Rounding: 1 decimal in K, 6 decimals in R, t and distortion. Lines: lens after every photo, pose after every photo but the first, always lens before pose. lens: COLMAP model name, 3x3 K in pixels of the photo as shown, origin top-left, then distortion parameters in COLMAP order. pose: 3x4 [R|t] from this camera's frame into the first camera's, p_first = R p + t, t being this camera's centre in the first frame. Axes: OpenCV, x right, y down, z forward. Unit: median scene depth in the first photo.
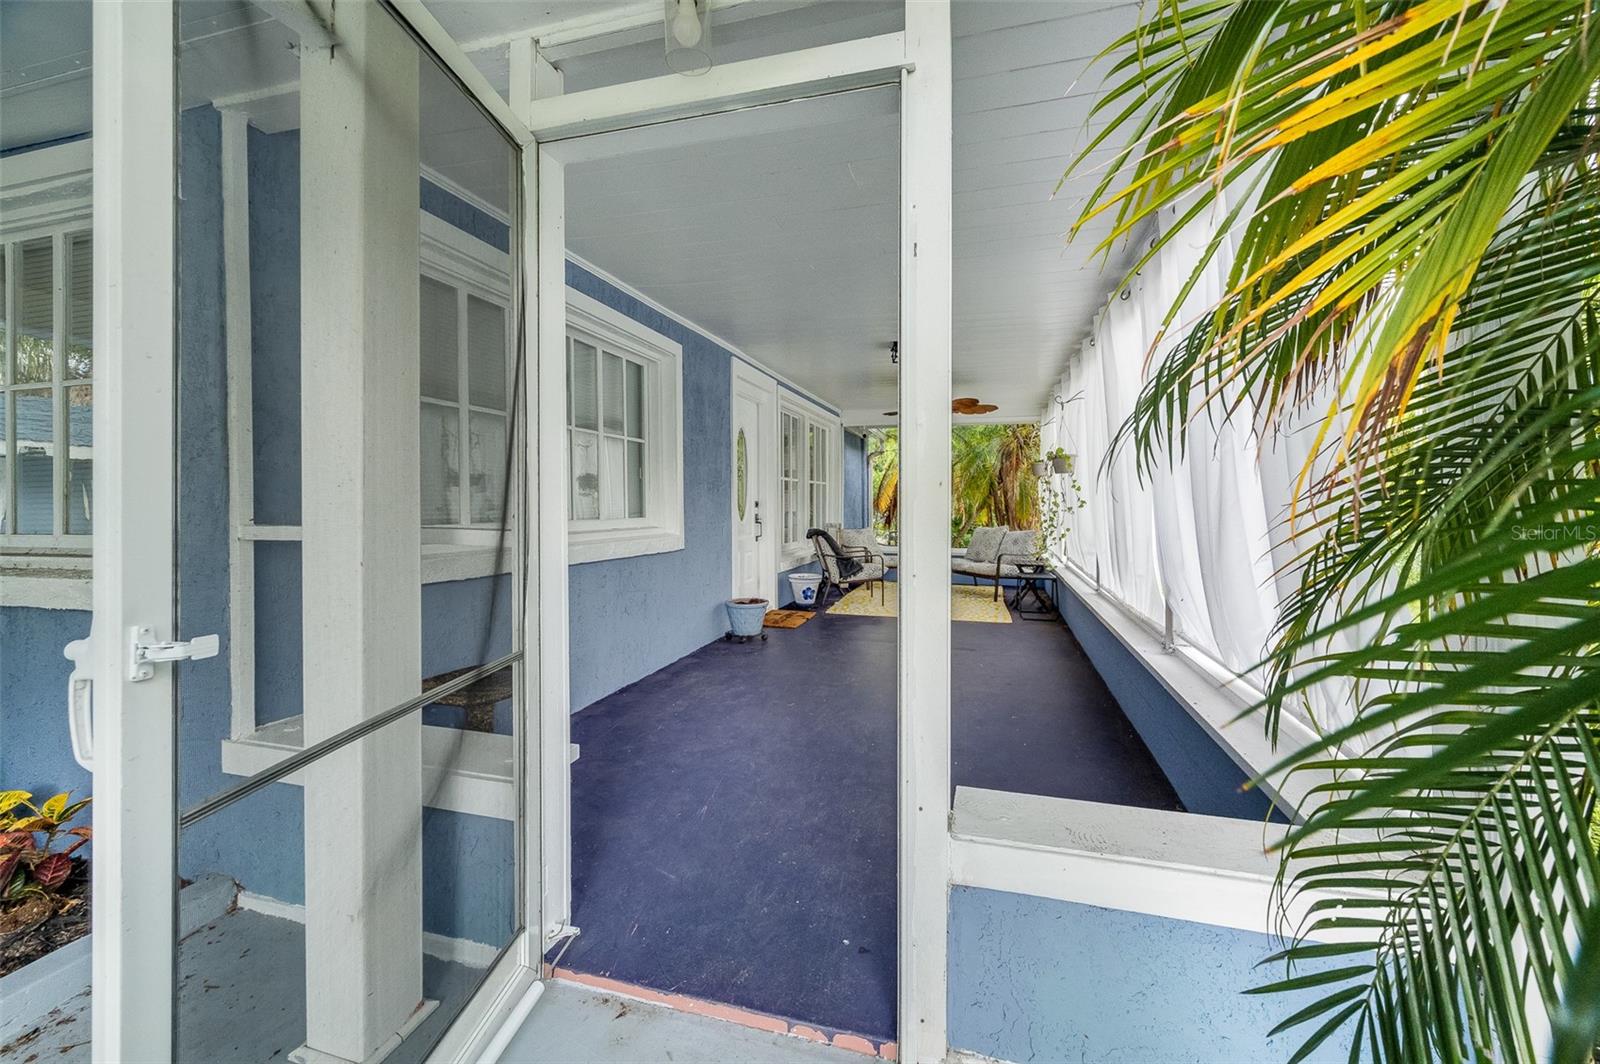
lens RADIAL K [[639.4, 0, 806.8], [0, 639.4, 534.4], [0, 0, 1]] dist [0.000883, -0.000207]
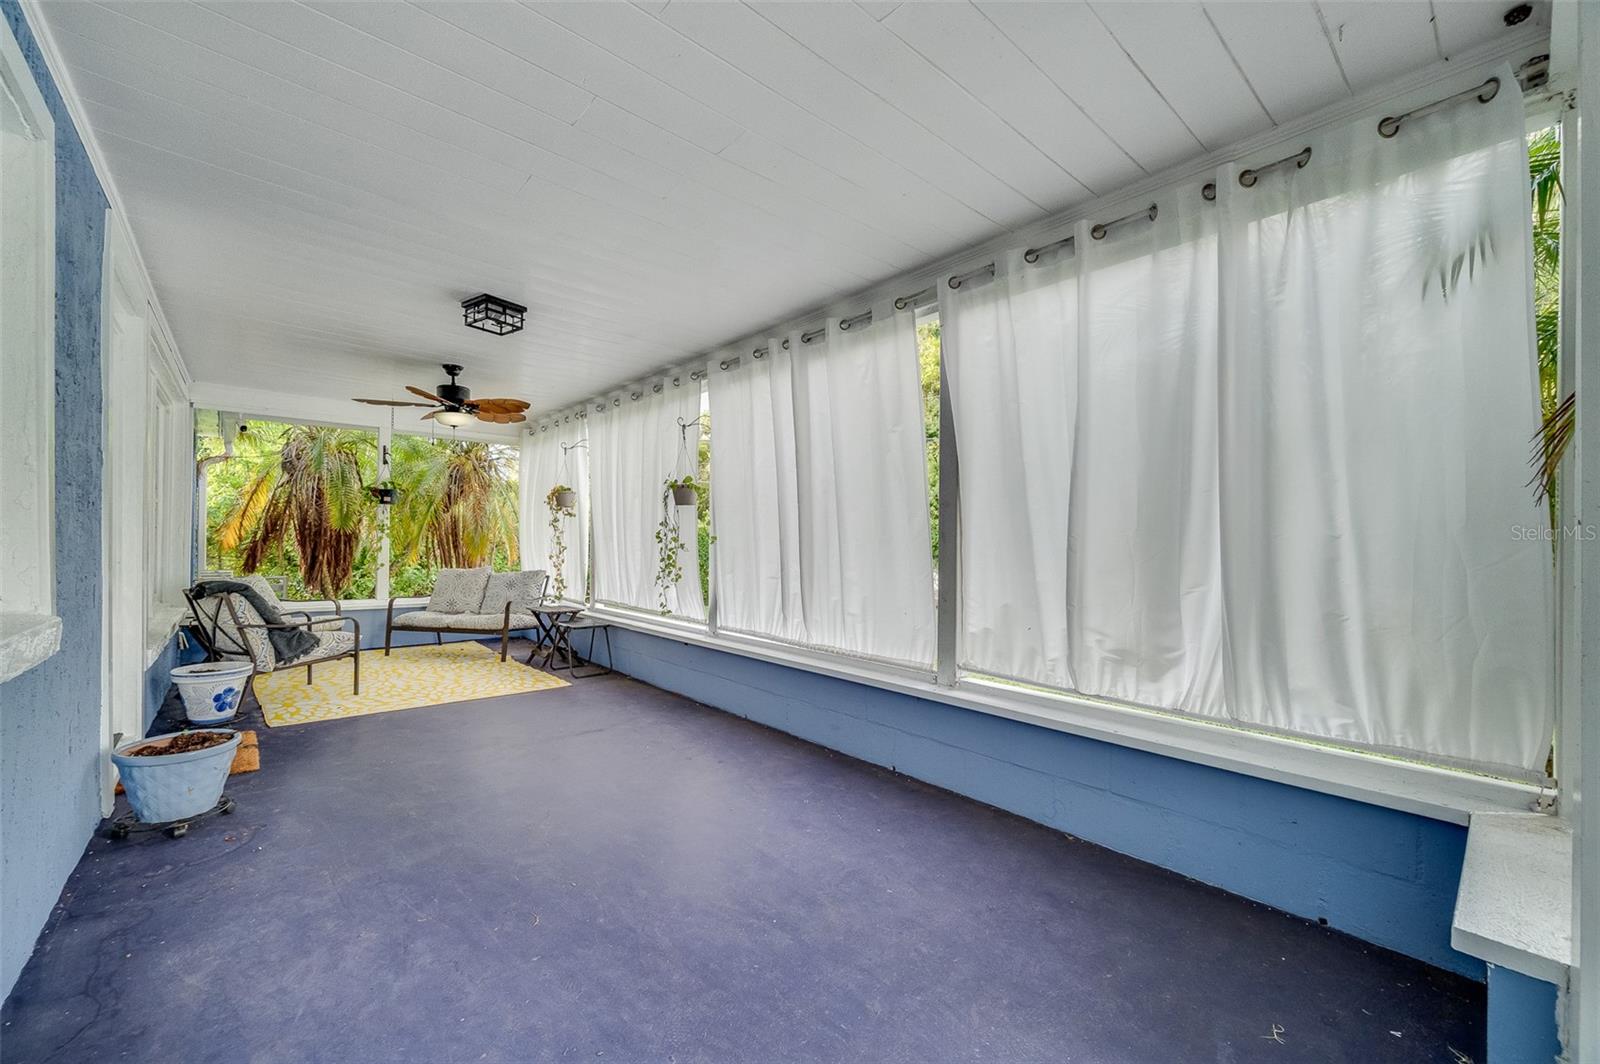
lens RADIAL K [[639.4, 0, 806.8], [0, 639.4, 534.4], [0, 0, 1]] dist [0.000883, -0.000207]
pose [[0.542914, 0.010964, 0.839717, -0.179509], [0.032184, 0.998909, -0.033852, -0.013785], [-0.839171, 0.045404, 0.541969, 0.264693]]
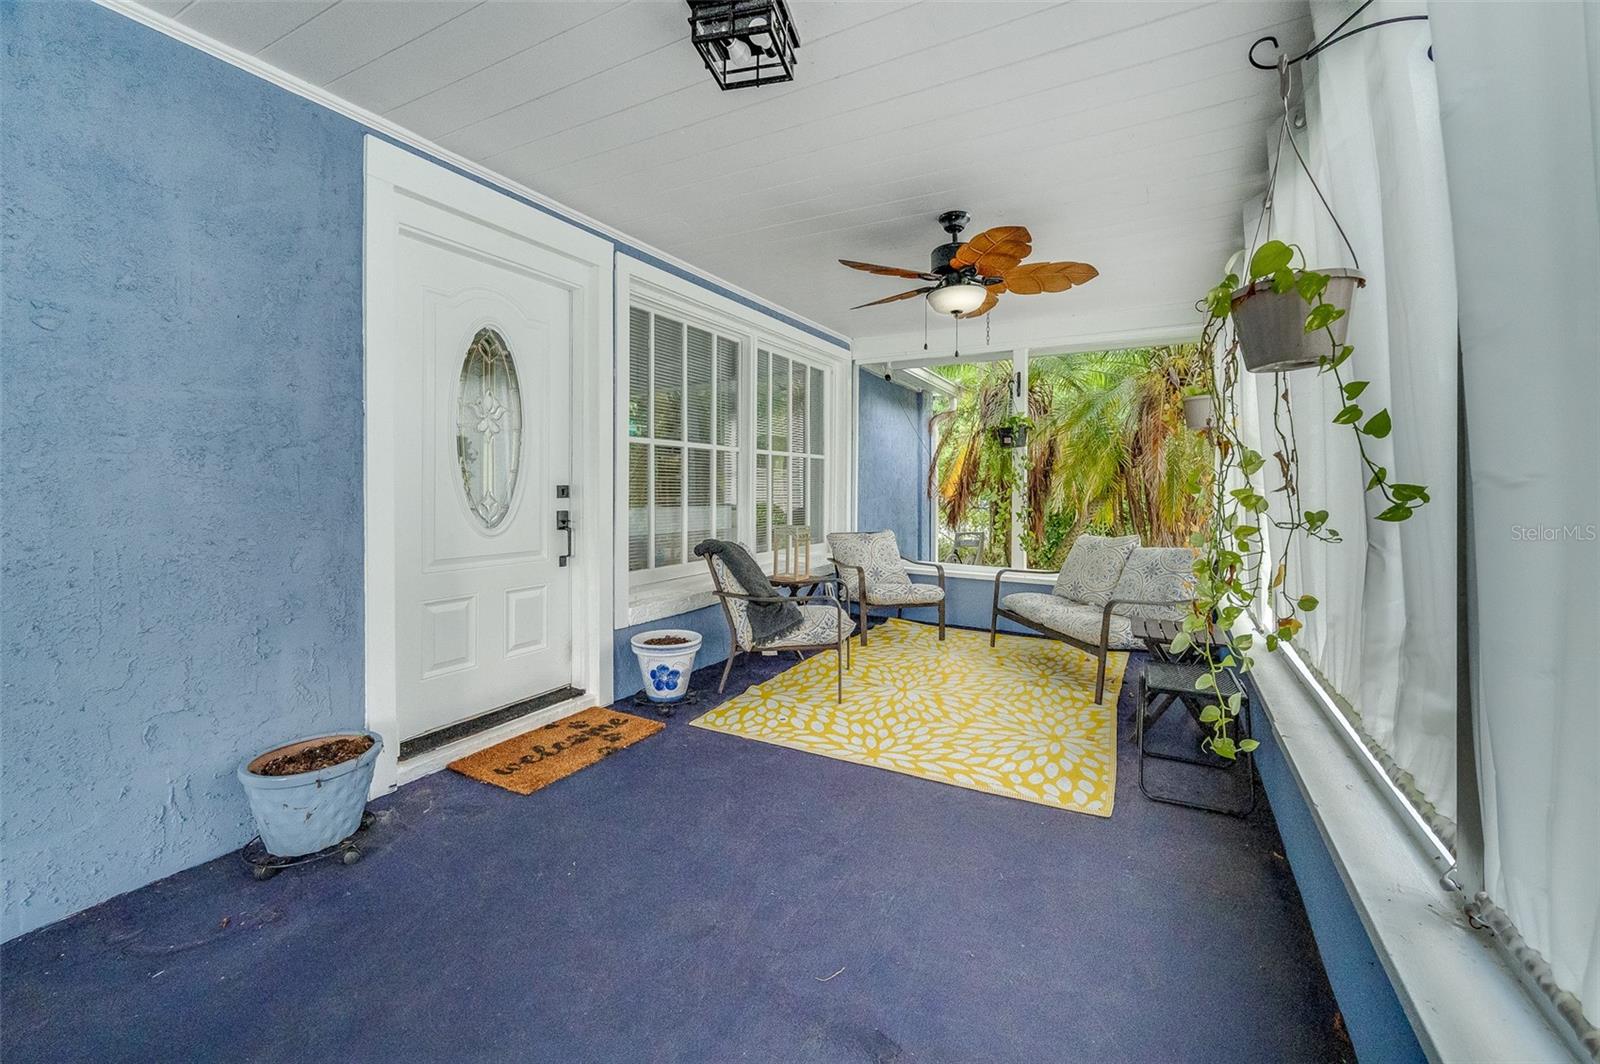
lens RADIAL K [[650.2, 0, 804.2], [0, 650.2, 498.4], [0, 0, 1]] dist [0.002065, 0.000149]
pose [[0.975381, 0.006841, -0.220421, 0.199432], [-0.013750, 0.999460, -0.029827, -0.027253], [0.220098, 0.032124, 0.974949, 0.516467]]
